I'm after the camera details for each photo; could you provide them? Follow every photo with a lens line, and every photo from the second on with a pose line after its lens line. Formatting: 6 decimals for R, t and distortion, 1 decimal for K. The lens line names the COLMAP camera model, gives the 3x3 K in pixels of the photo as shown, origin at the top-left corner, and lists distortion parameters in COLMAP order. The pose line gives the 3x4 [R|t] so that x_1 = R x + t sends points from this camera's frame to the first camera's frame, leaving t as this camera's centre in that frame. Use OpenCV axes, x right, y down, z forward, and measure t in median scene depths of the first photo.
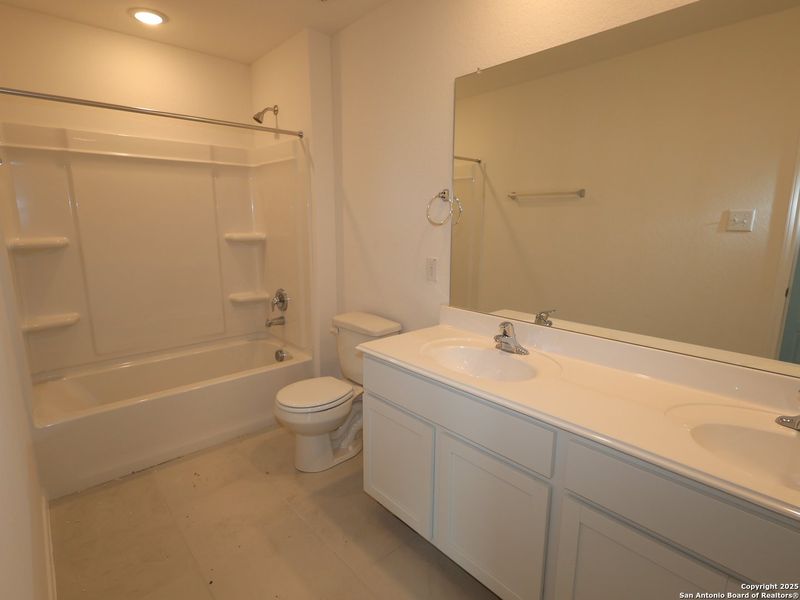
lens RADIAL K [[405.2, 0, 397.4], [0, 405.2, 287.1], [0, 0, 1]] dist [-0.112068, 0.000041]
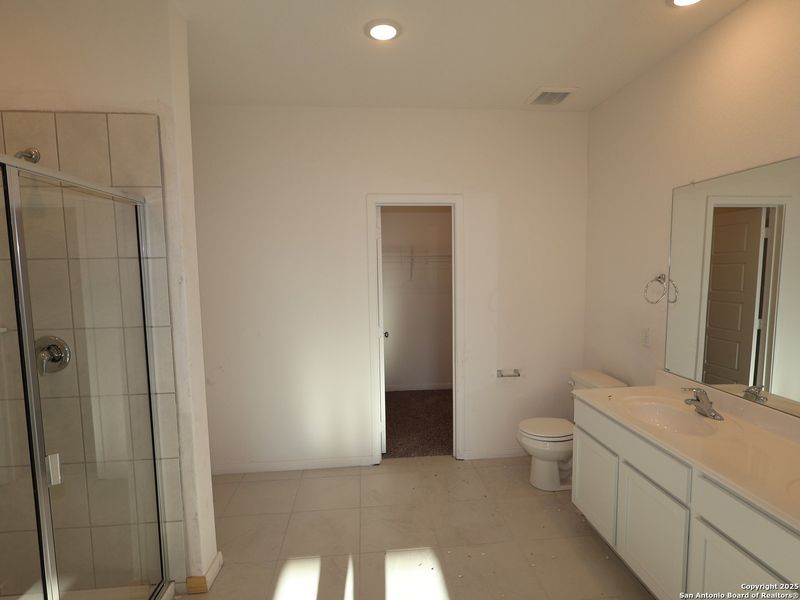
lens RADIAL K [[420.0, 0, 400.0], [0, 420.0, 300.0], [0, 0, 1]] dist [-0.000884, -0.000022]
pose [[0.786586, 0.004846, -0.617461, 0.299726], [-0.065607, 0.994965, -0.075768, -0.020872], [0.613985, 0.100108, 0.782944, -0.493353]]
